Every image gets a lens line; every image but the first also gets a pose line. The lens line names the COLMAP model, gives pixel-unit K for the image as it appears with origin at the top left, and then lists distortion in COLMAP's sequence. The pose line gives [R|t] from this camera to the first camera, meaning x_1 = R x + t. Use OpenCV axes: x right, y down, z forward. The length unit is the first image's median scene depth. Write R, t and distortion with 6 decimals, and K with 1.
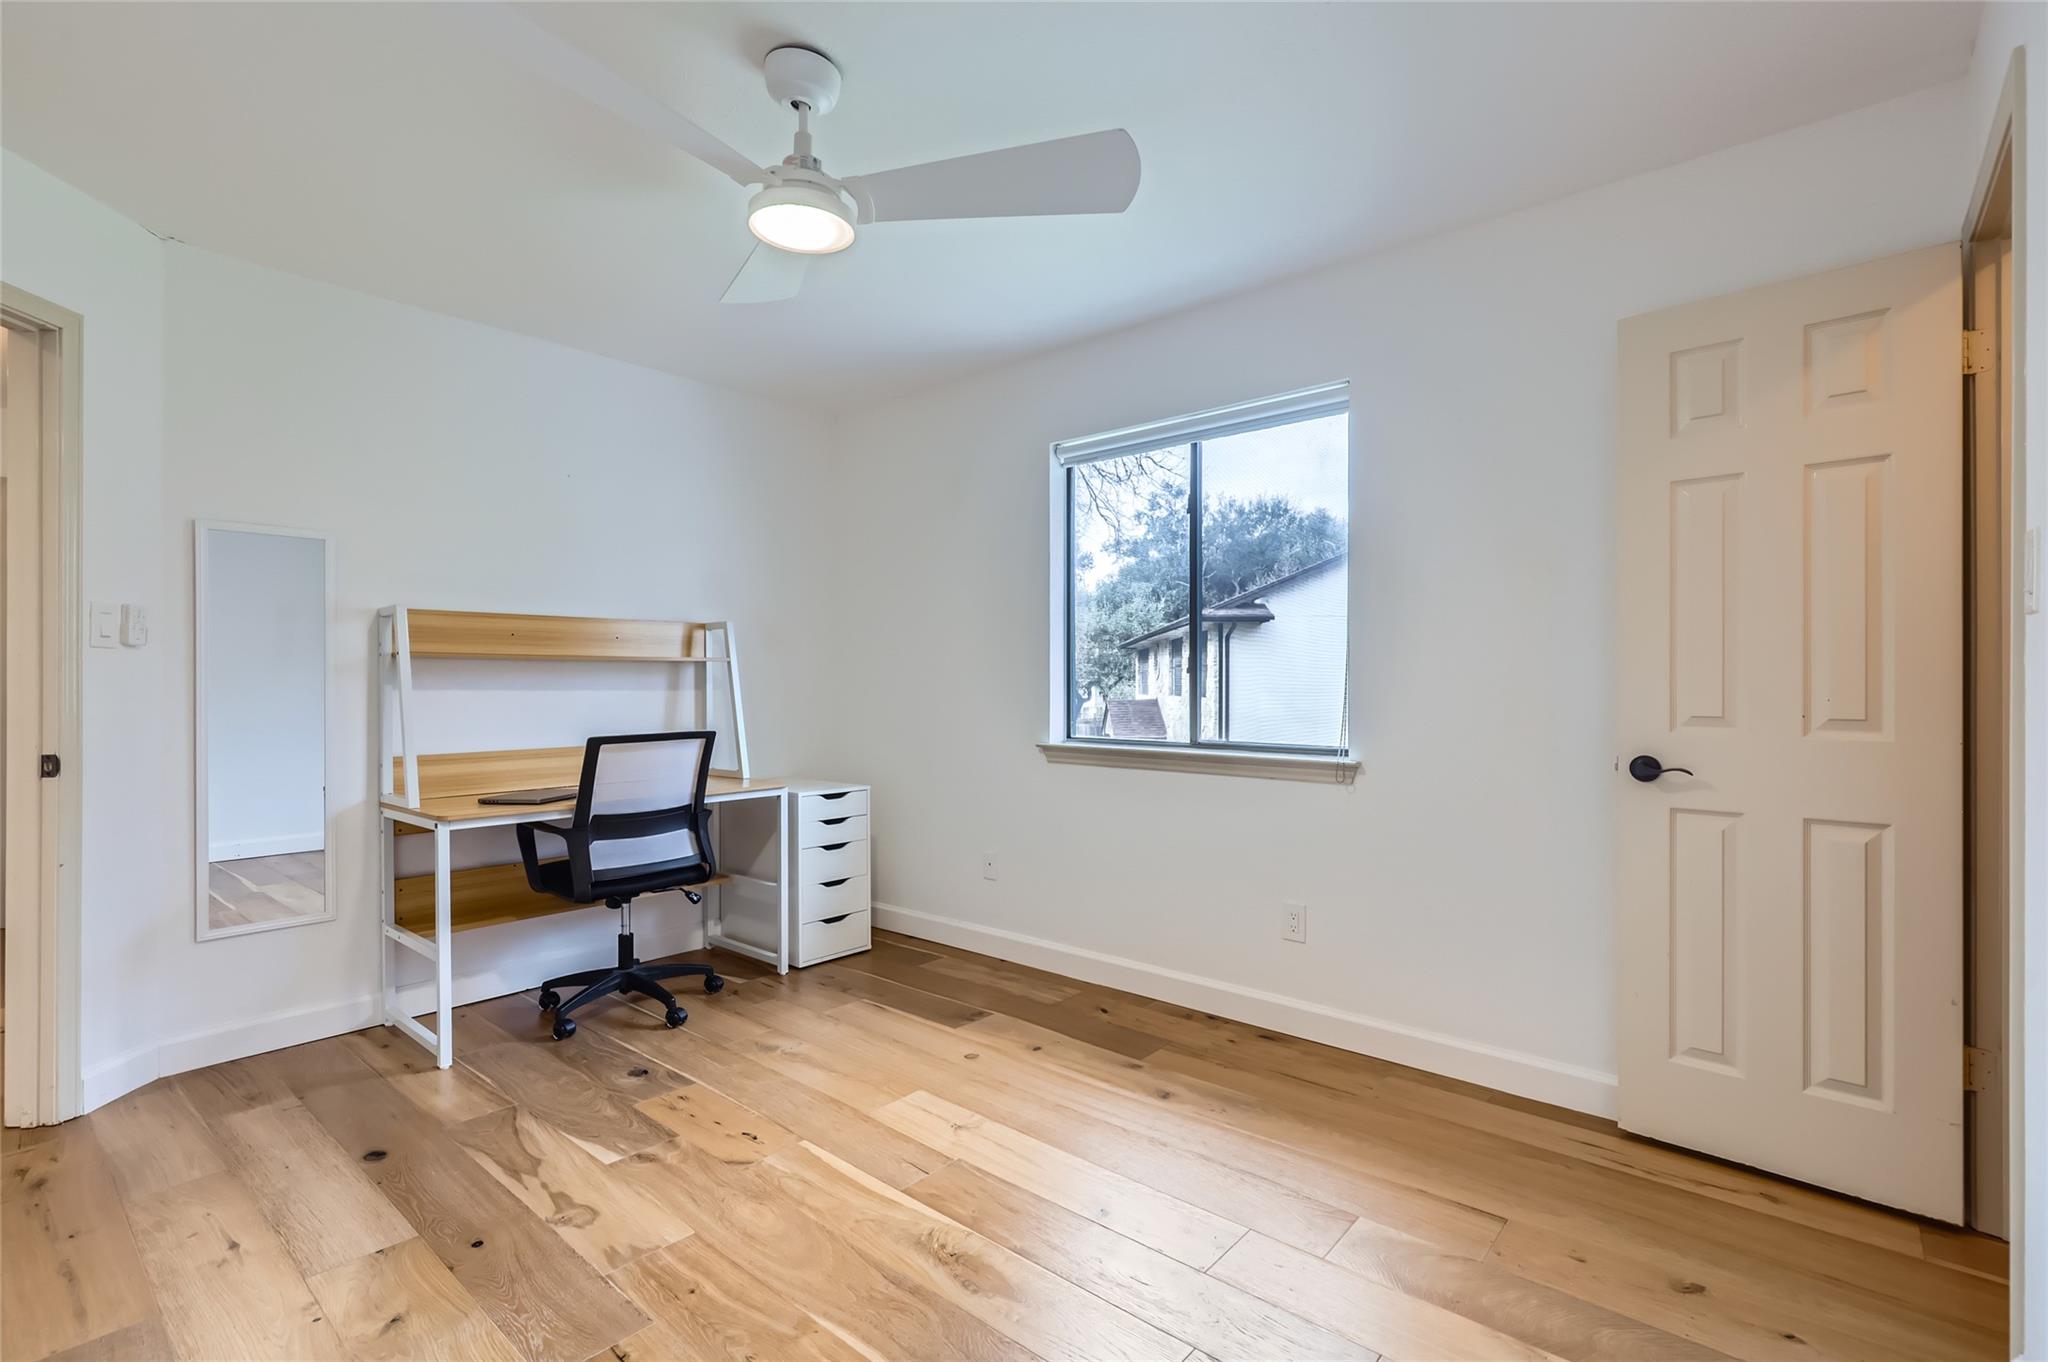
lens RADIAL K [[924.0, 0, 979.4], [0, 924.0, 679.7], [0, 0, 1]] dist [0.004458, -0.002379]
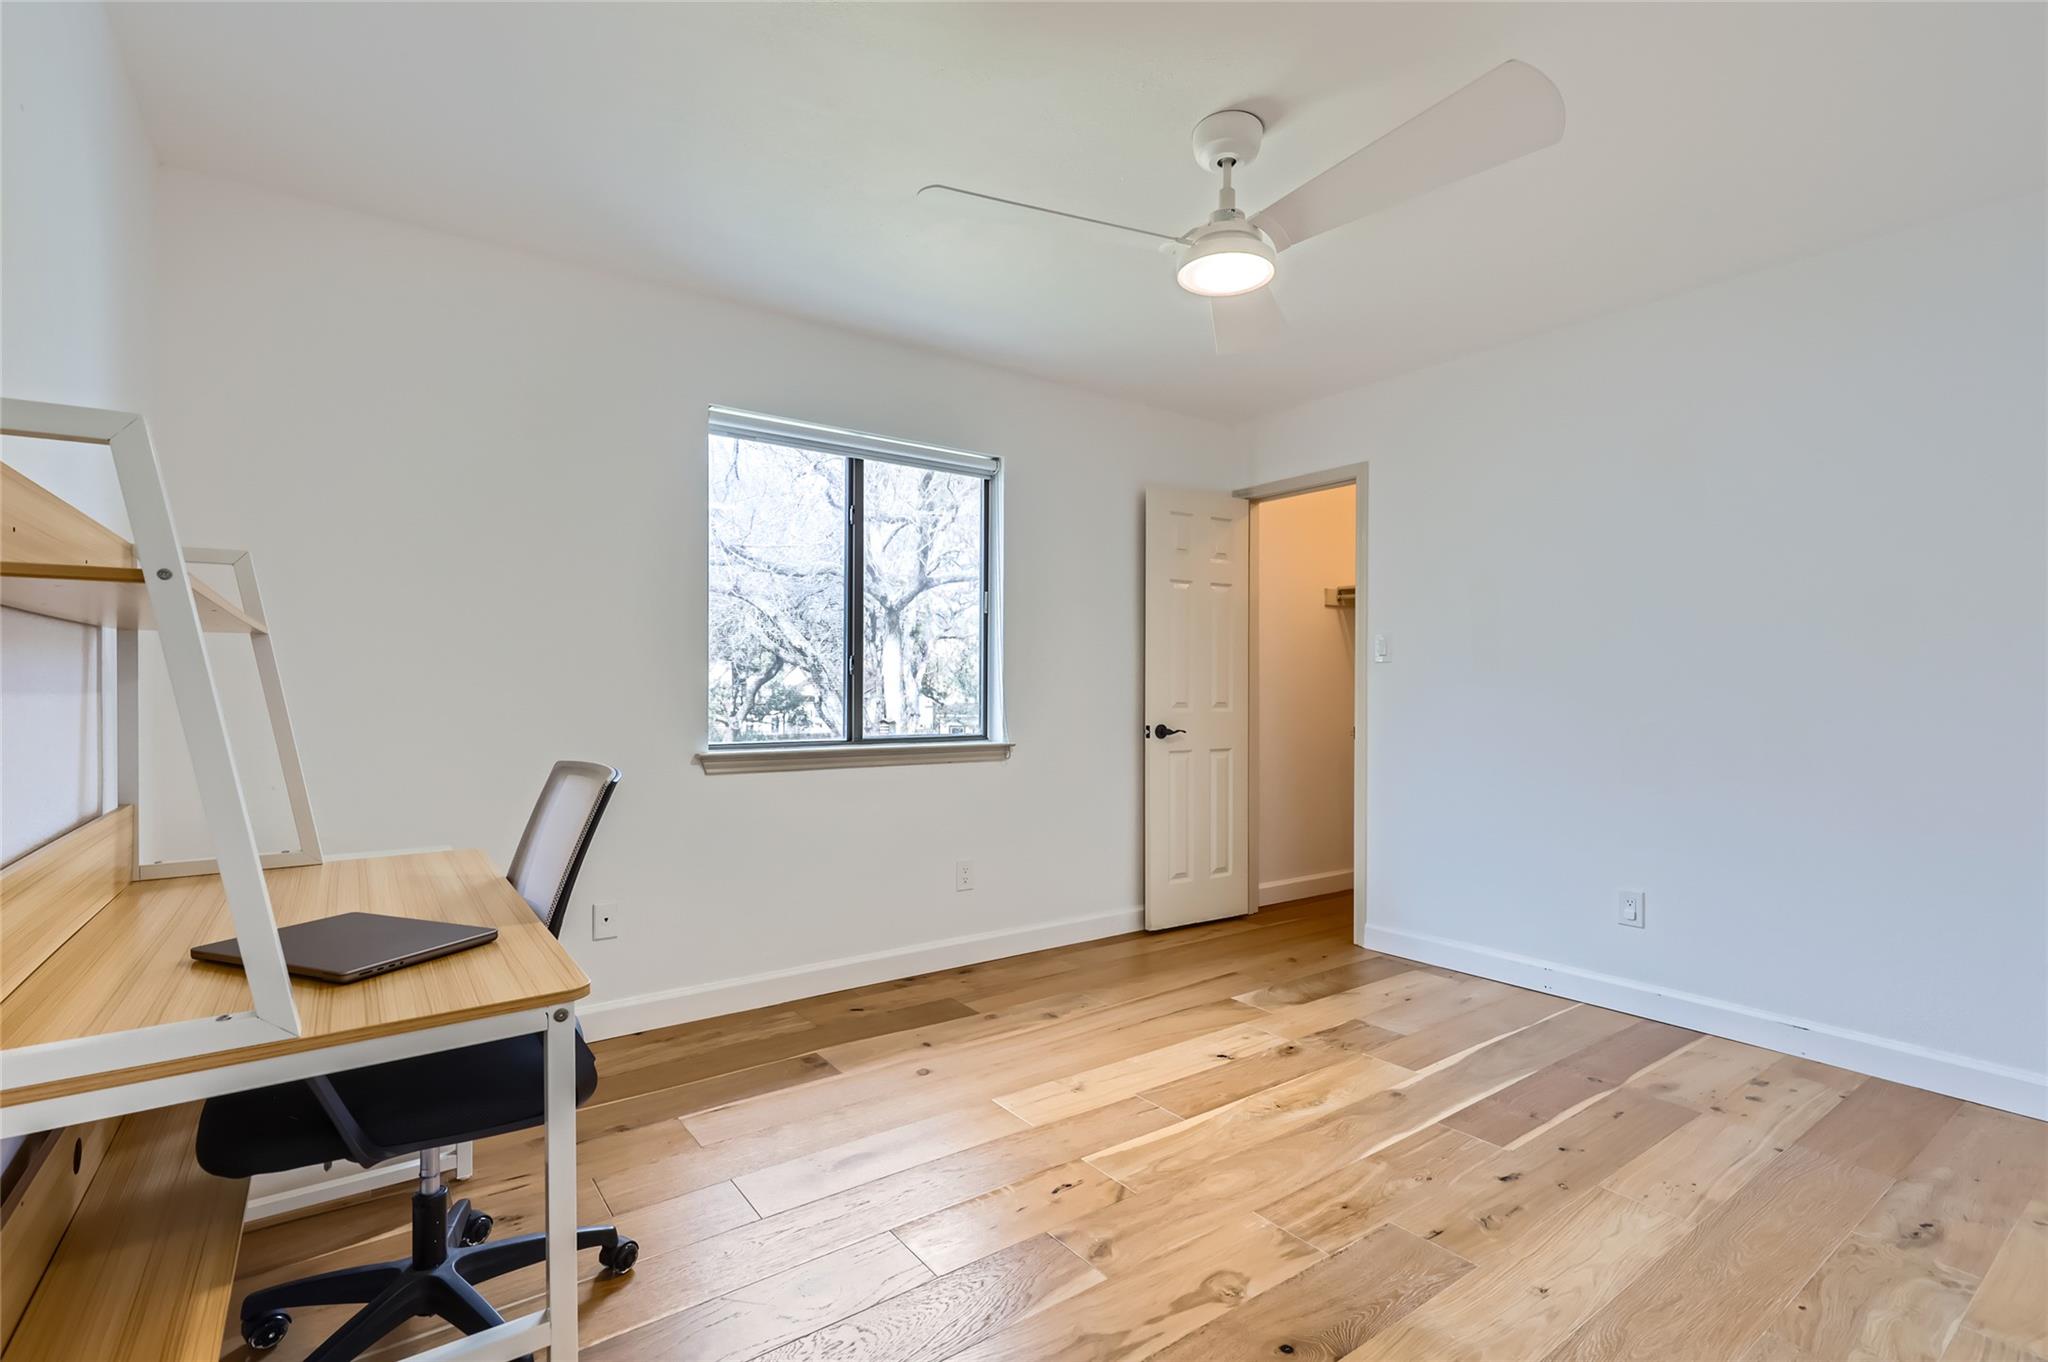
lens RADIAL K [[924.0, 0, 1042.0], [0, 924.0, 691.1], [0, 0, 1]] dist [0.004458, -0.002379]
pose [[0.217691, -0.004105, 0.976009, -0.938260], [-0.007215, 0.999957, 0.005815, 0.006529], [-0.975991, -0.008307, 0.217652, 0.692702]]
